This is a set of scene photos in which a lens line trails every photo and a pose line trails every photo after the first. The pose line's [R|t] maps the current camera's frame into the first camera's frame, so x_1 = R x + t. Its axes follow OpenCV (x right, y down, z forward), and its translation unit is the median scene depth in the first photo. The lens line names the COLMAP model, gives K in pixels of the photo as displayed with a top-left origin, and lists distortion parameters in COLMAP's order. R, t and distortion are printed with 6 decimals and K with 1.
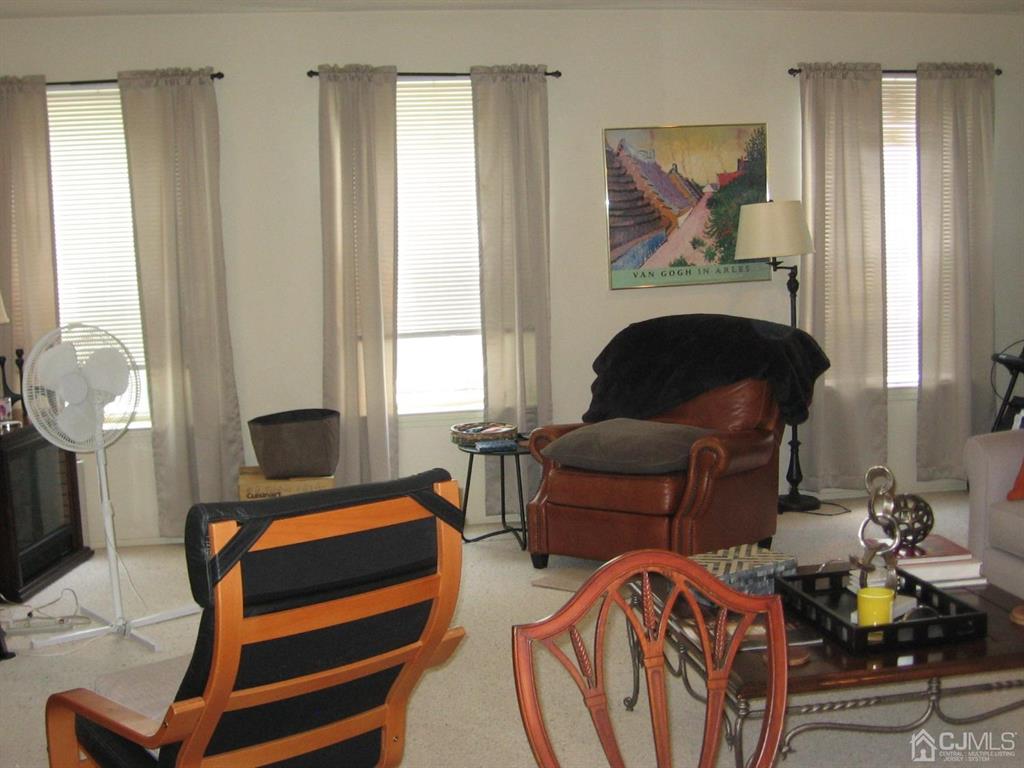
lens RADIAL K [[1382.1, 0, 513.3], [0, 1382.1, 380.5], [0, 0, 1]] dist [-0.135701, 0.000000]
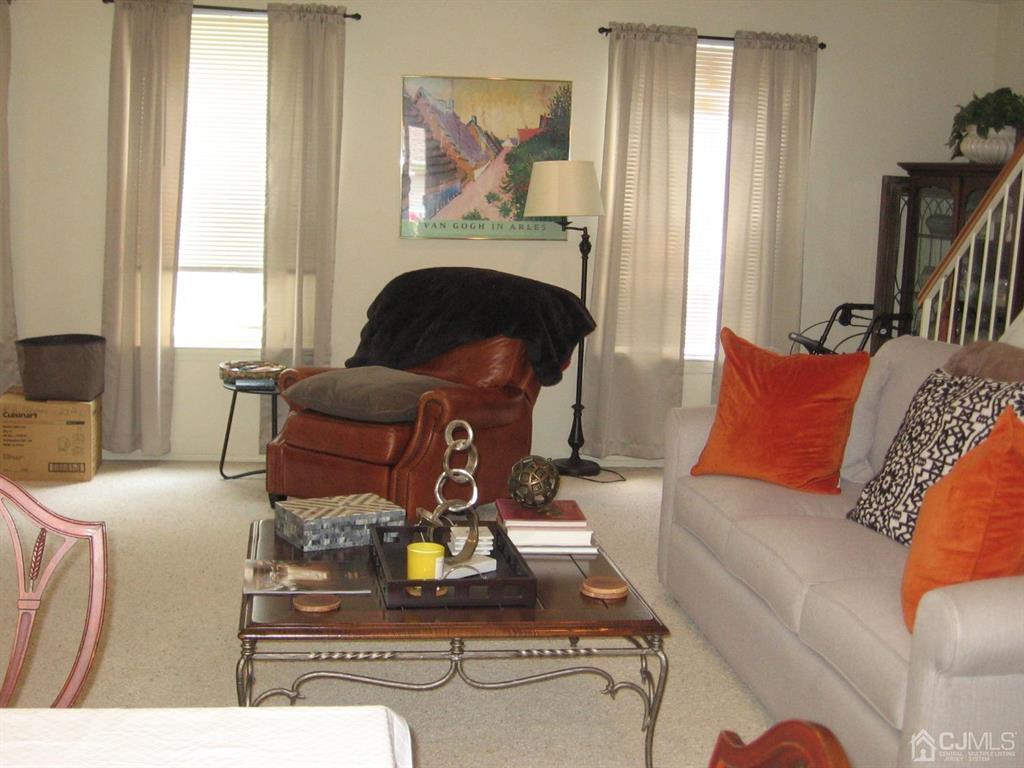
lens RADIAL K [[1382.1, 0, 511.0], [0, 1382.1, 384.7], [0, 0, 1]] dist [-0.135701, 0.000000]
pose [[0.997063, 0.076558, -0.002144, 0.164220], [-0.076446, 0.996530, 0.032912, 0.000556], [0.004657, -0.032651, 0.999456, 0.005794]]
